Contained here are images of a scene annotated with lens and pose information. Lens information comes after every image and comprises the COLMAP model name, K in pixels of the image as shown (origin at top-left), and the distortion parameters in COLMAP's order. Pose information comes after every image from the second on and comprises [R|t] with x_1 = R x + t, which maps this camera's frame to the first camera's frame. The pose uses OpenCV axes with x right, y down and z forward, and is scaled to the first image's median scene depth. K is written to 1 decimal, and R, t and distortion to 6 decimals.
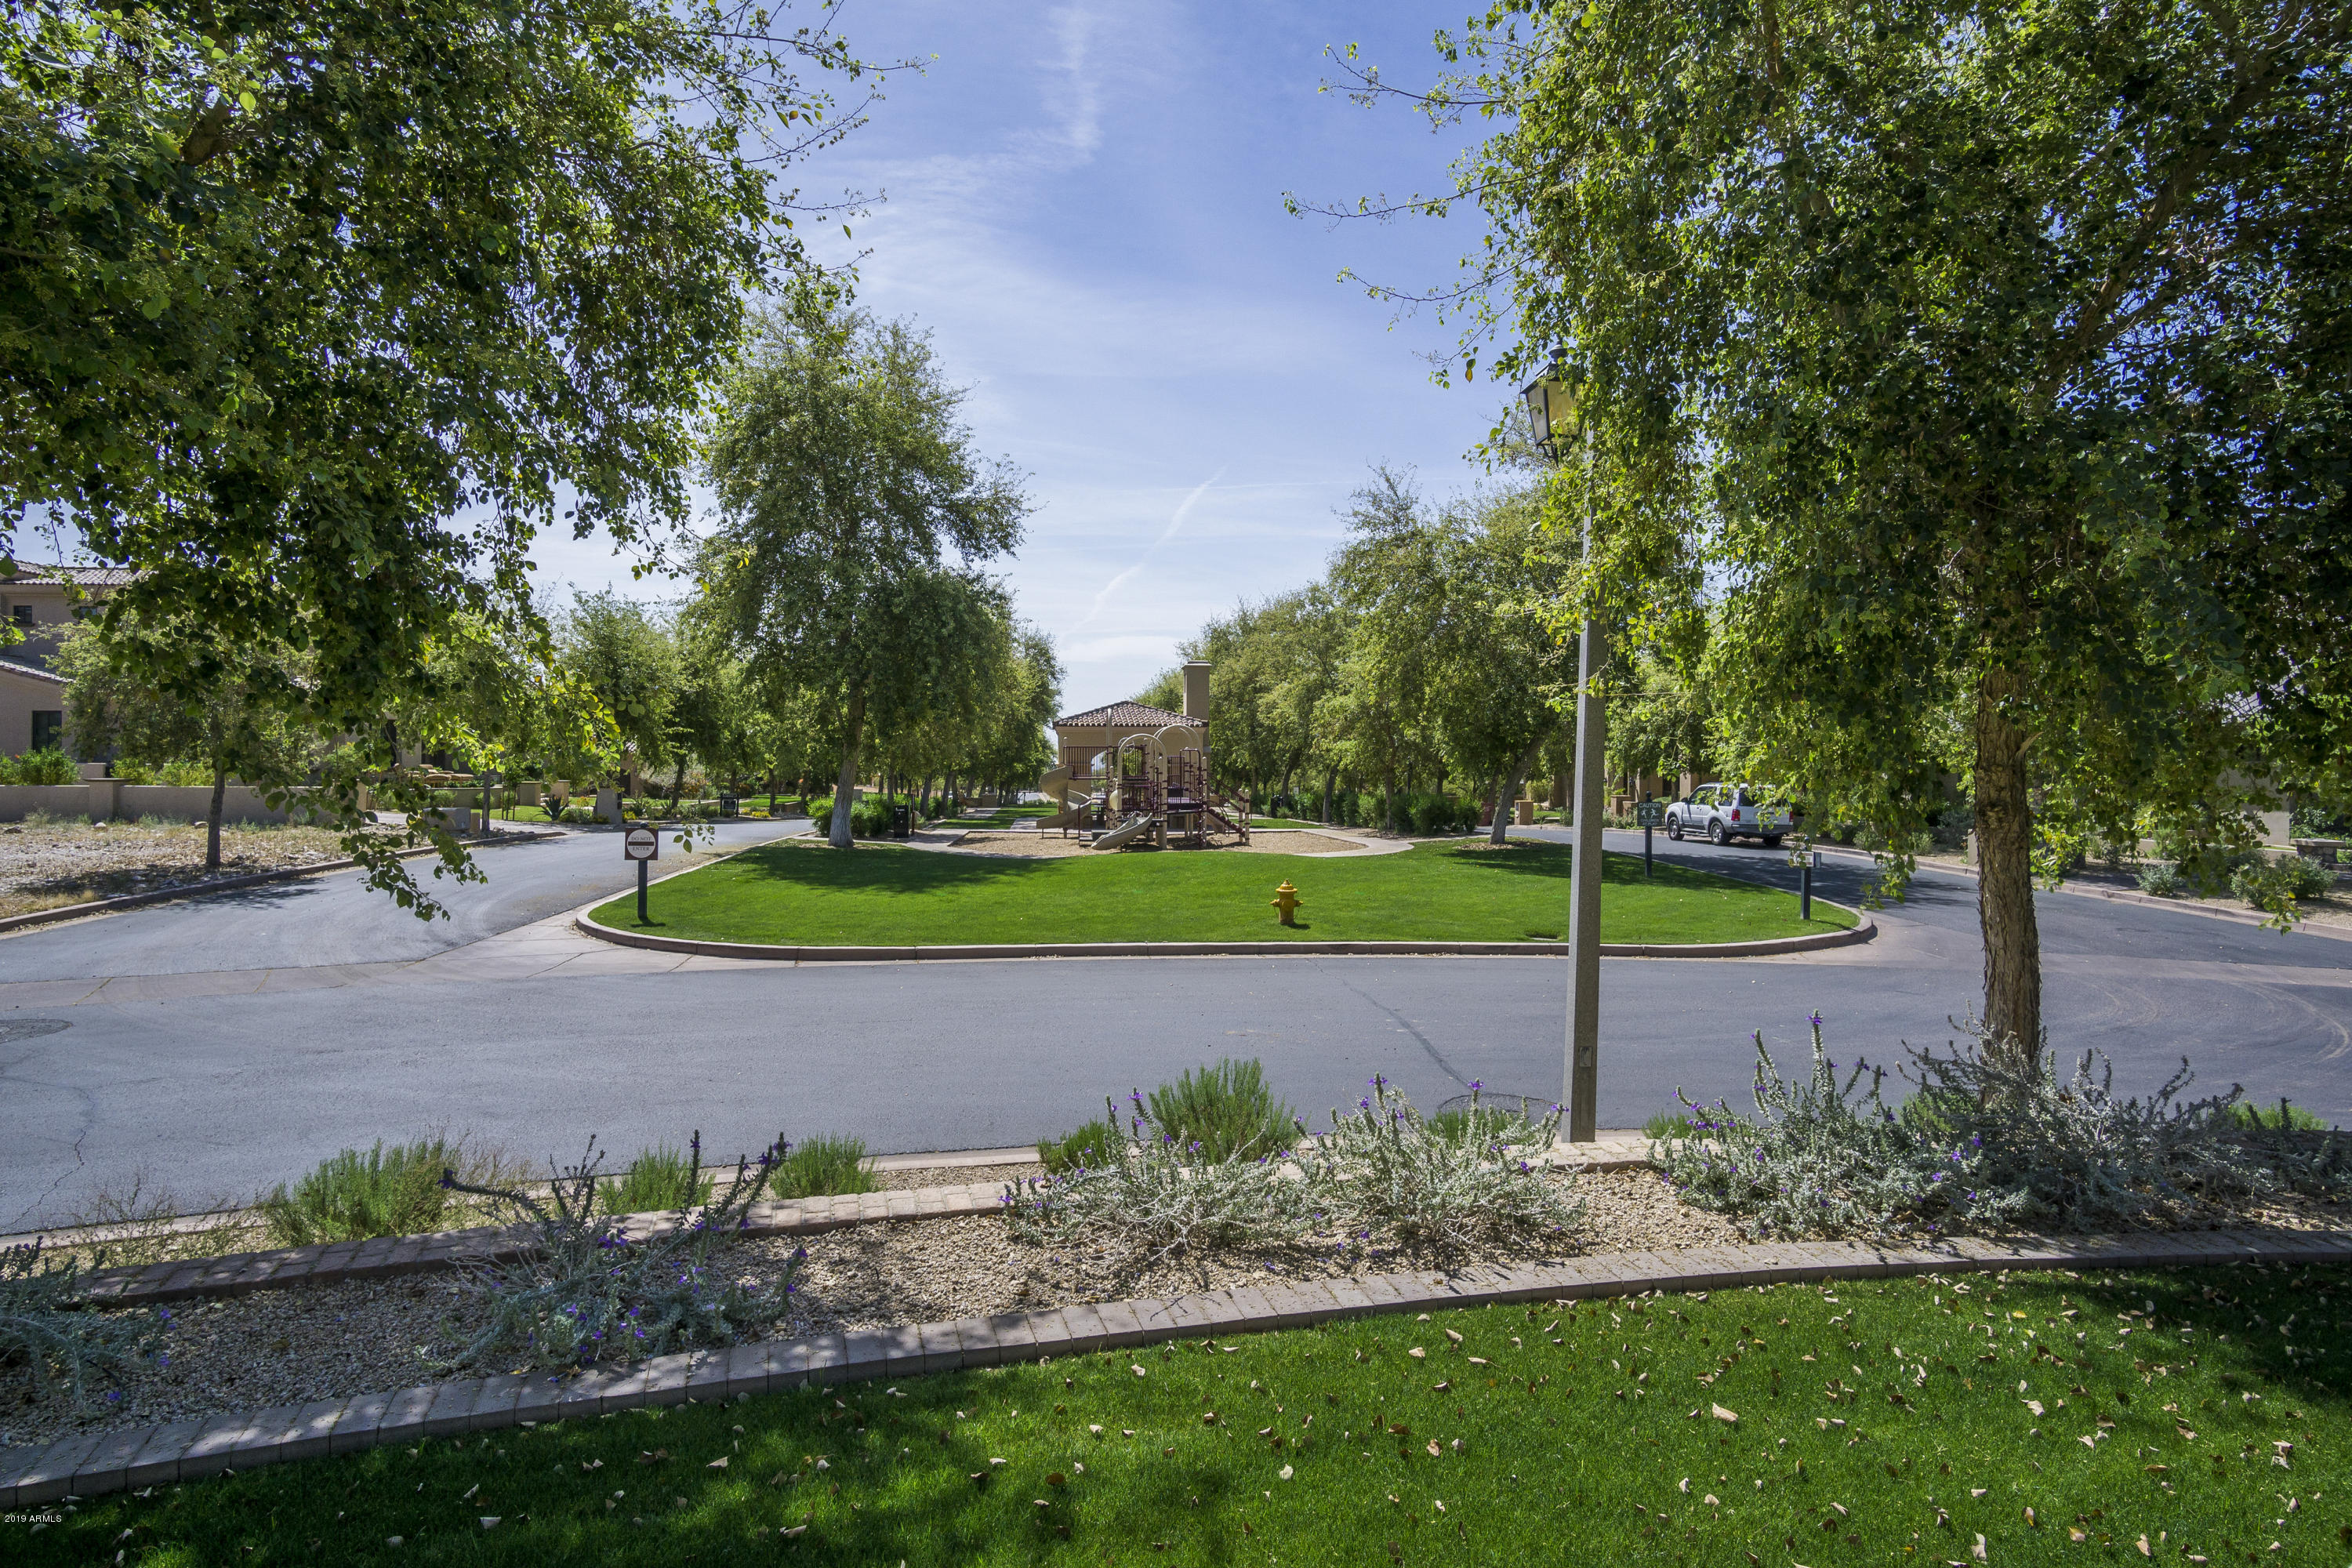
lens RADIAL K [[1241.7, 0, 1184.1], [0, 1241.7, 779.8], [0, 0, 1]] dist [-0.027903, 0.001865]
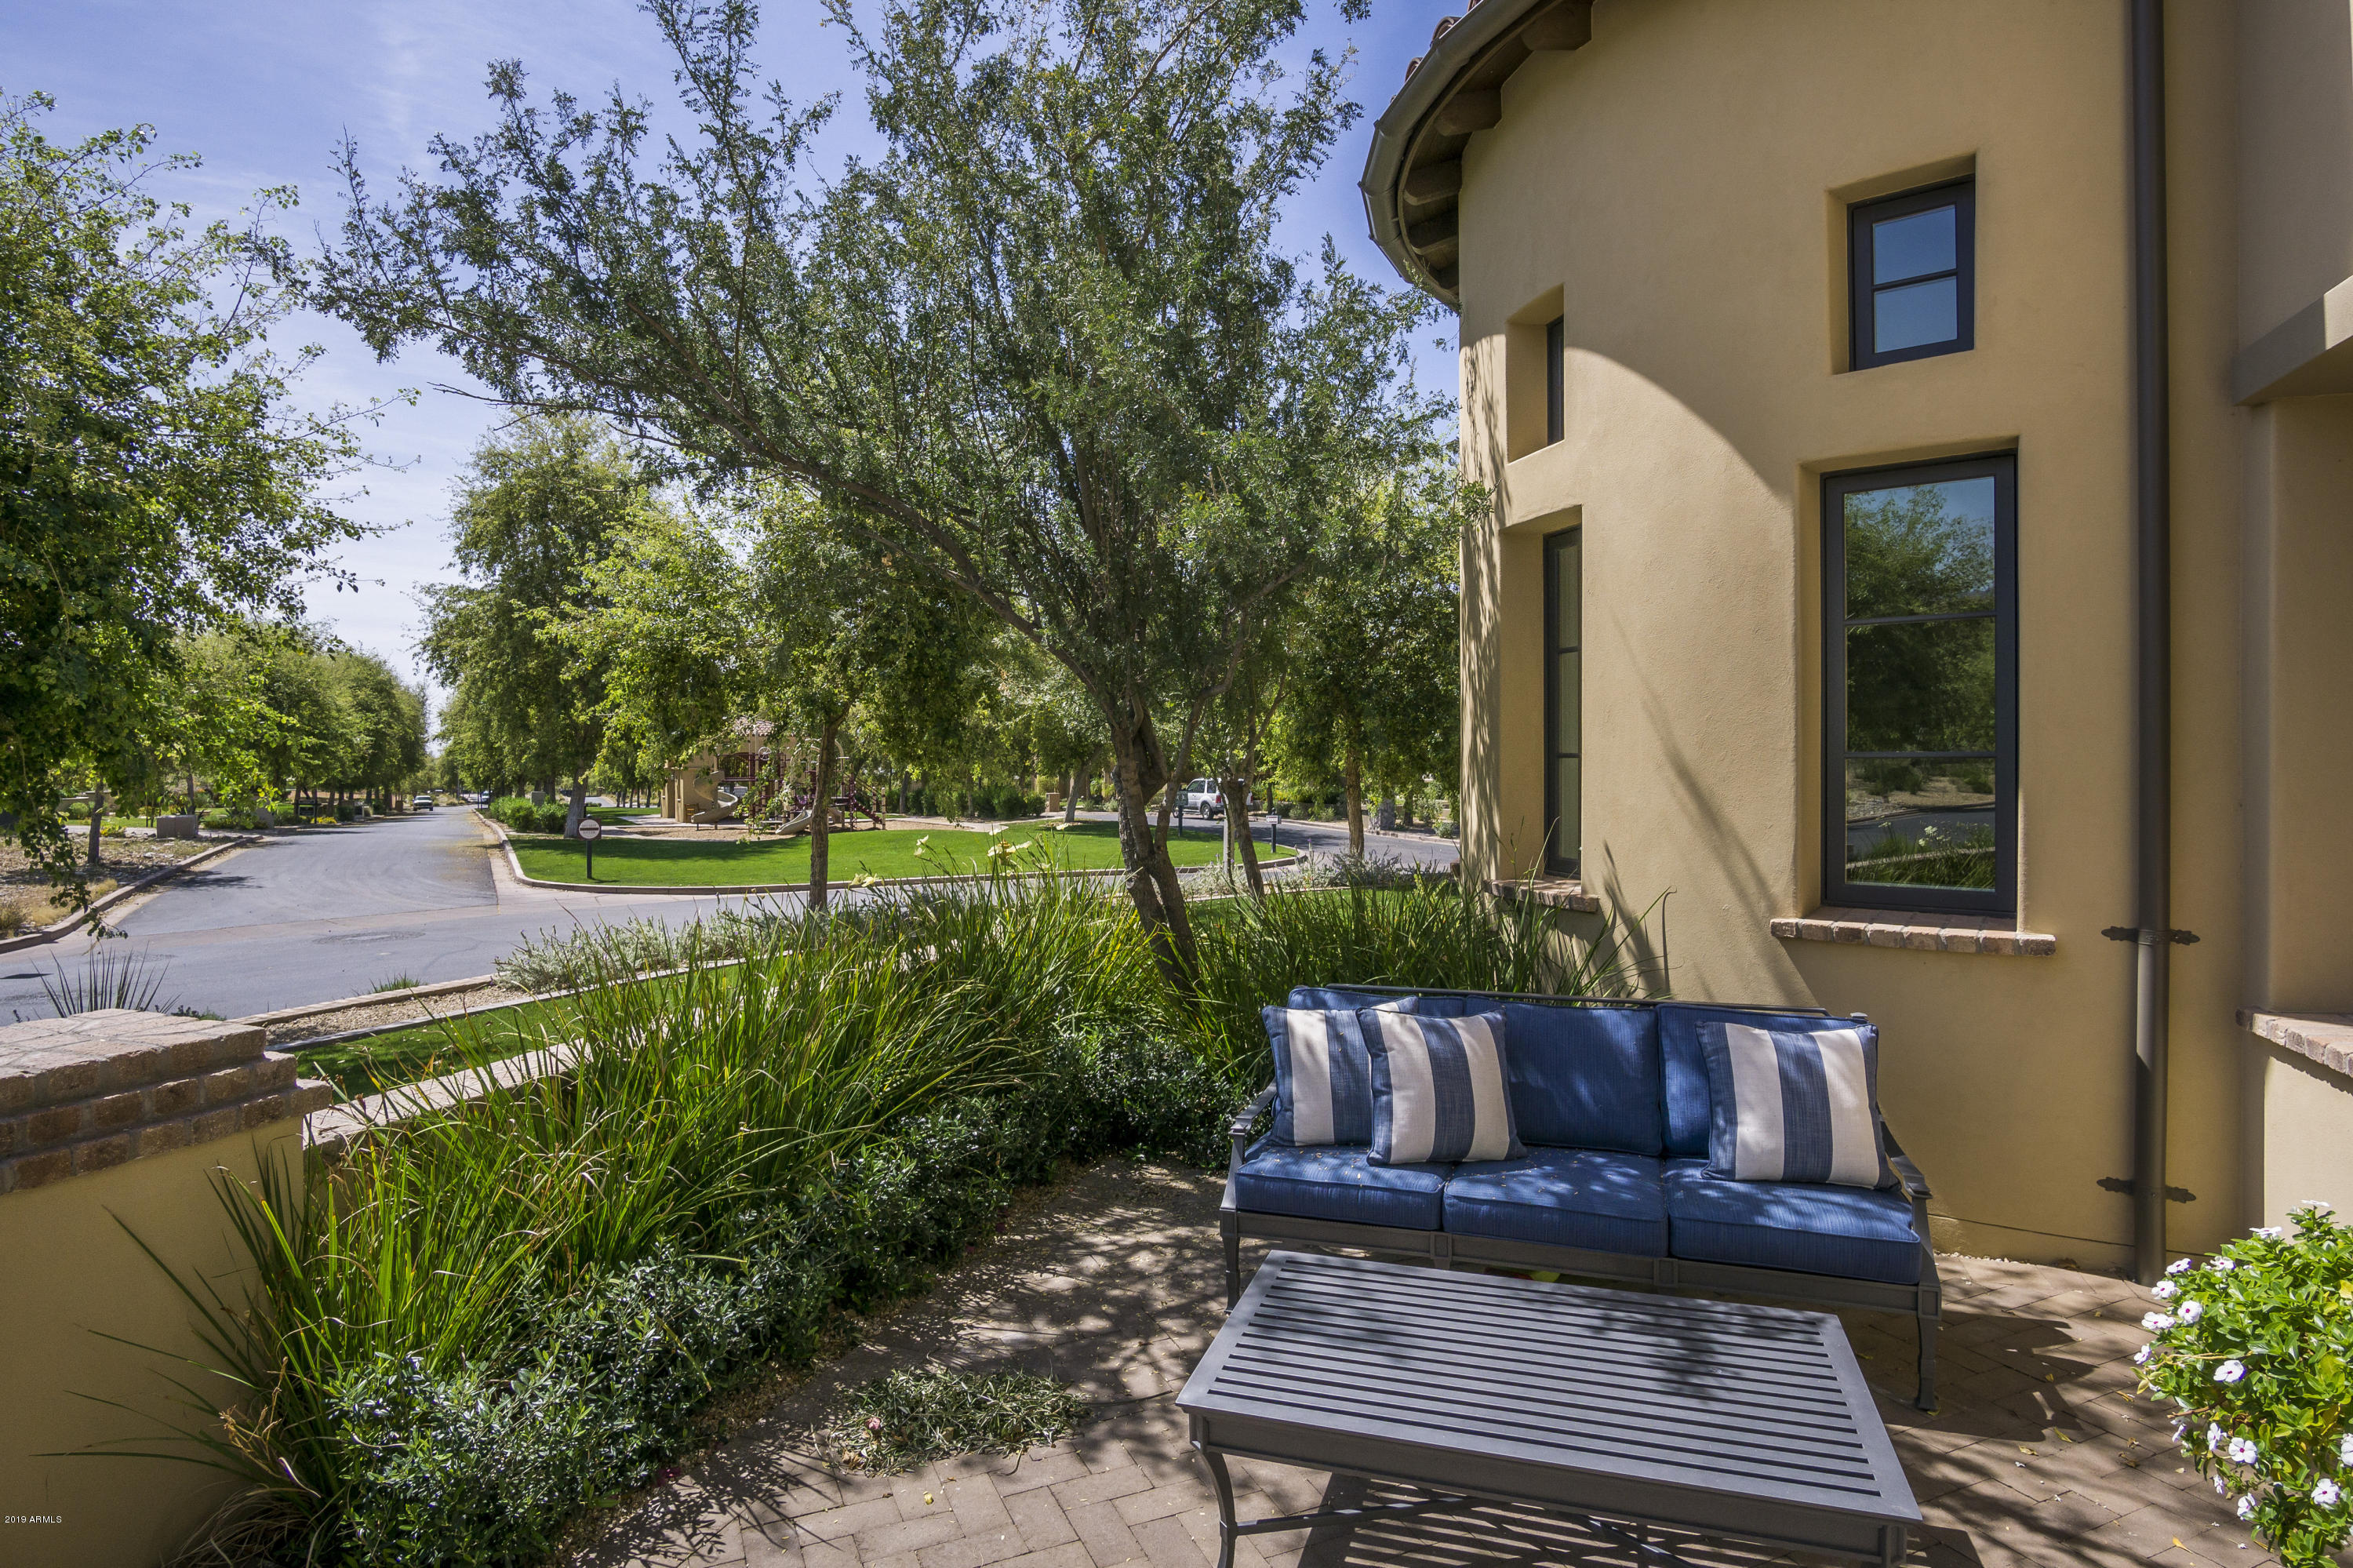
lens RADIAL K [[1242.3, 0, 1177.7], [0, 1242.3, 761.7], [0, 0, 1]] dist [-0.027903, 0.001865]
pose [[0.912658, -0.007228, 0.408661, -0.308127], [0.011815, 0.999892, -0.008701, -0.006561], [-0.408554, 0.012769, 0.912645, -0.510808]]
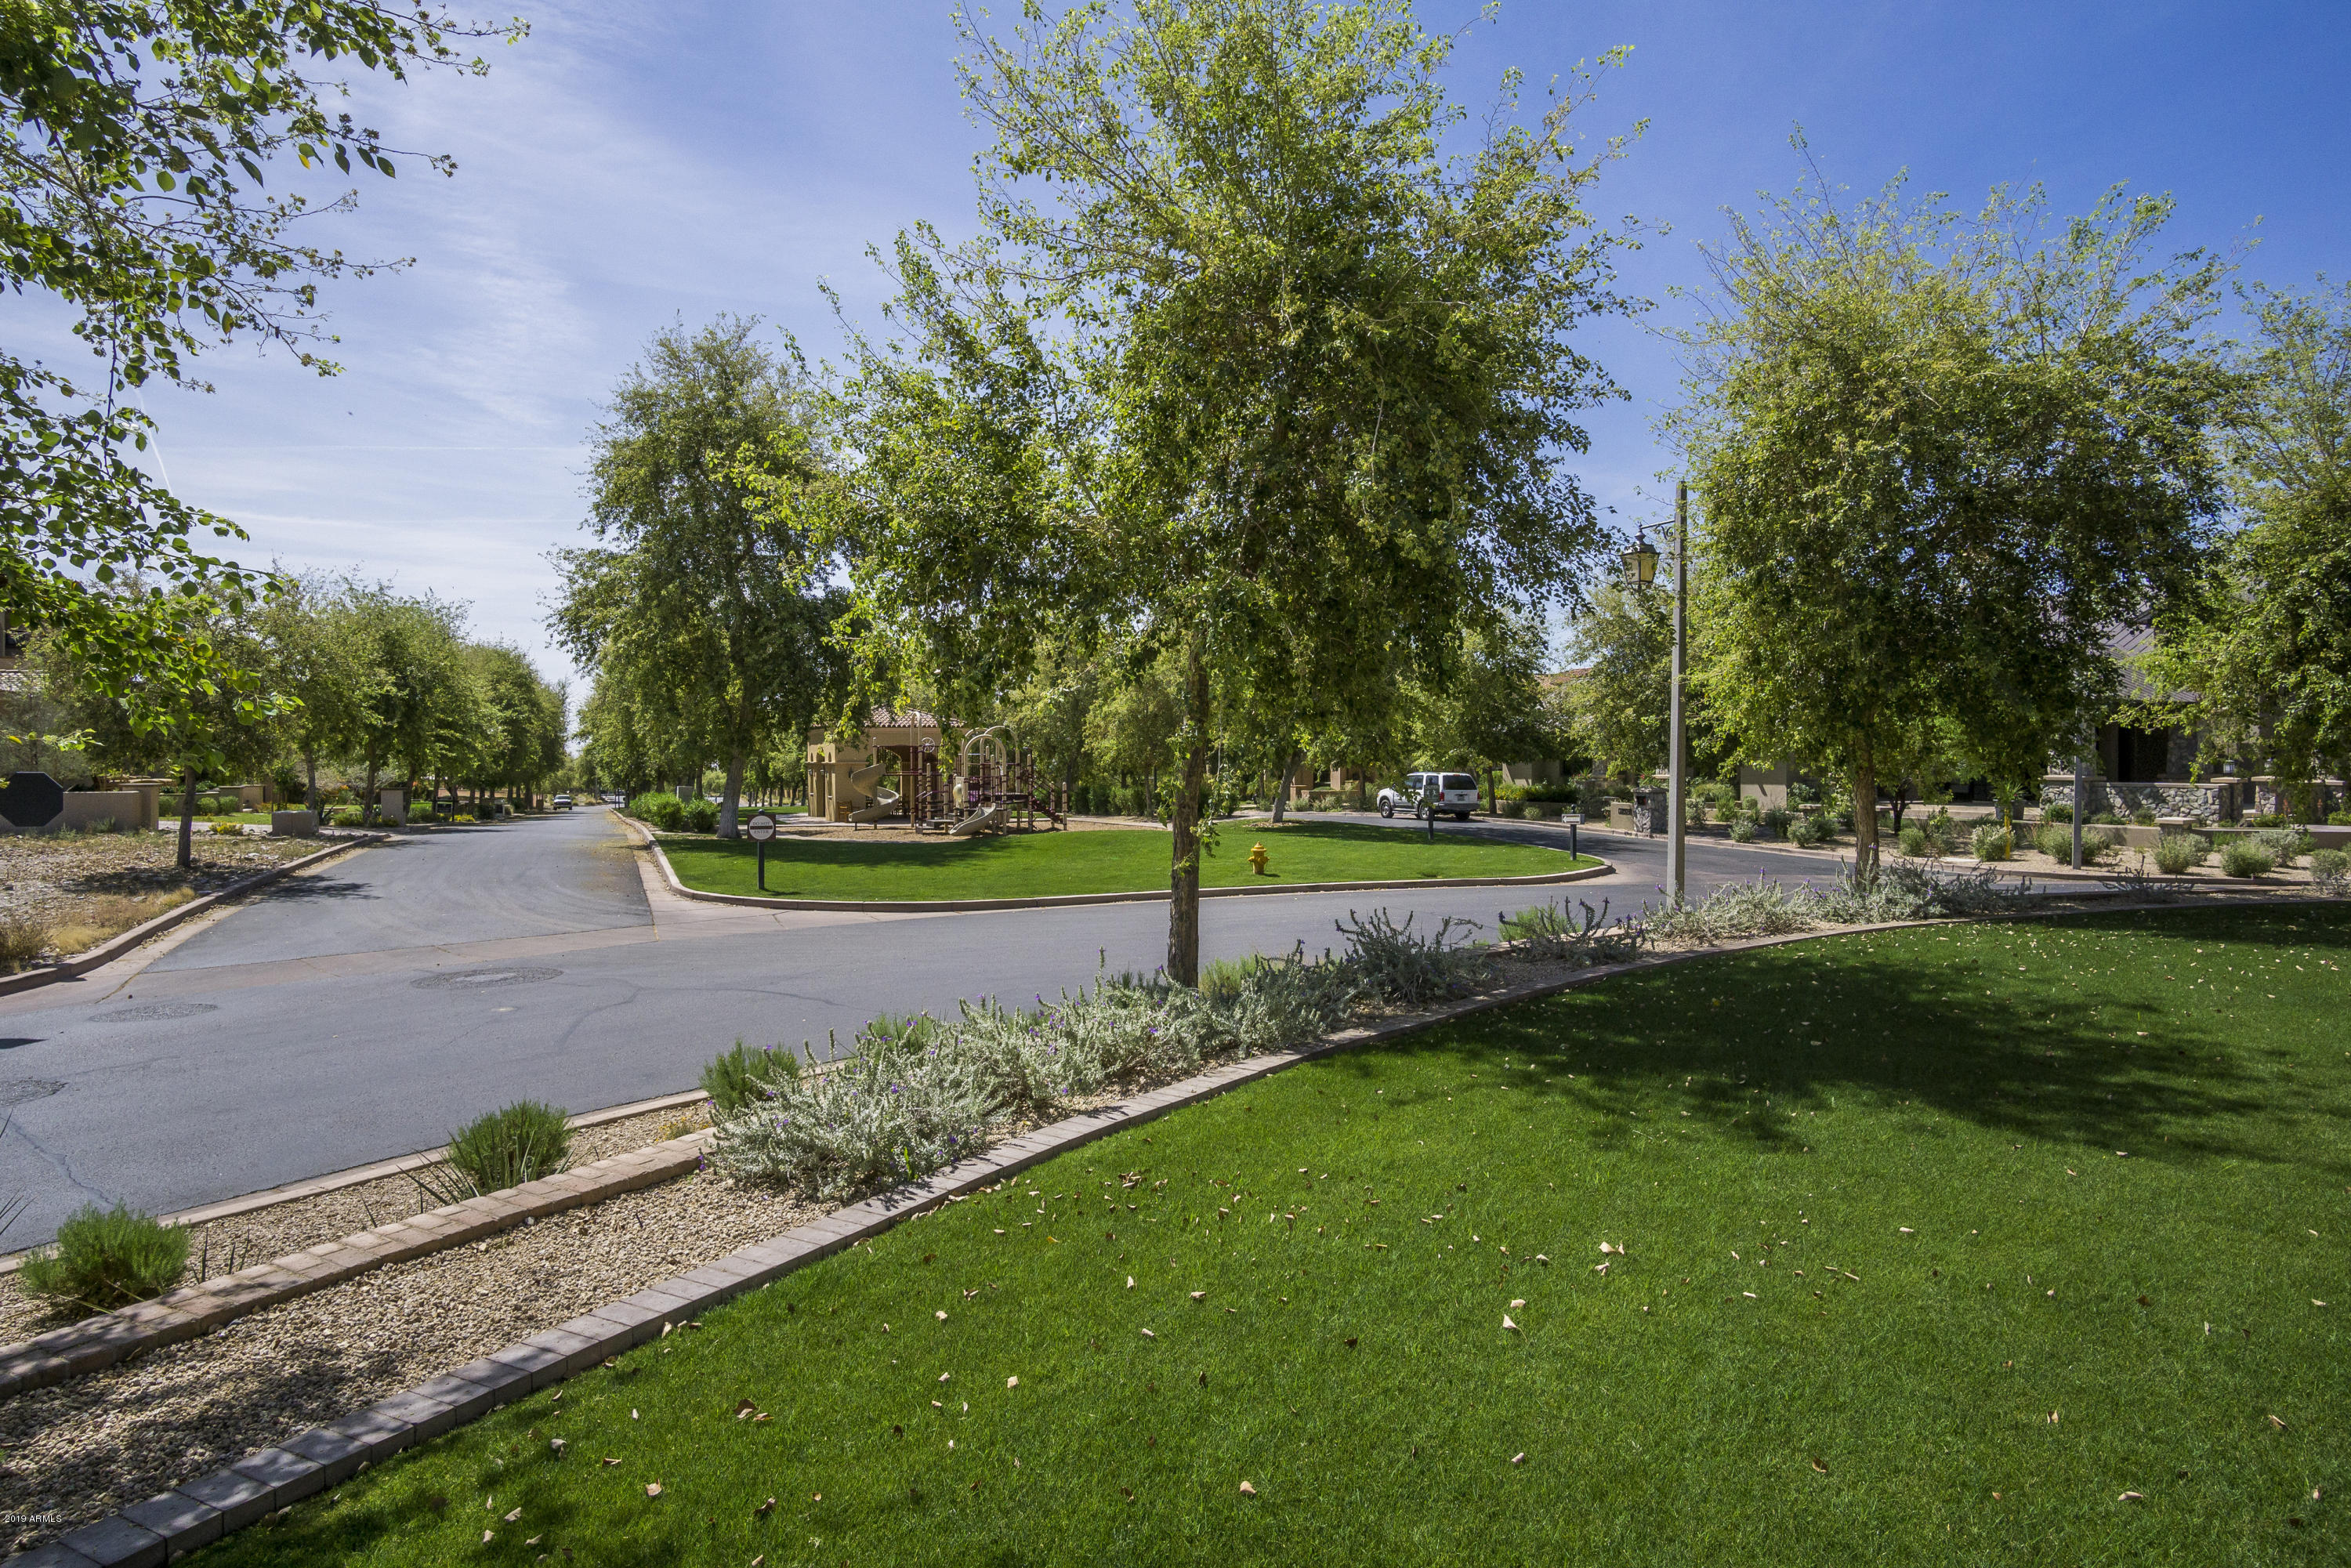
lens RADIAL K [[1241.2, 0, 1173.2], [0, 1241.2, 773.3], [0, 0, 1]] dist [-0.027903, 0.001865]
pose [[0.946024, -0.010467, 0.323926, -0.346847], [0.011878, 0.999927, -0.002380, 0.005628], [-0.323878, 0.006100, 0.946079, -0.200751]]
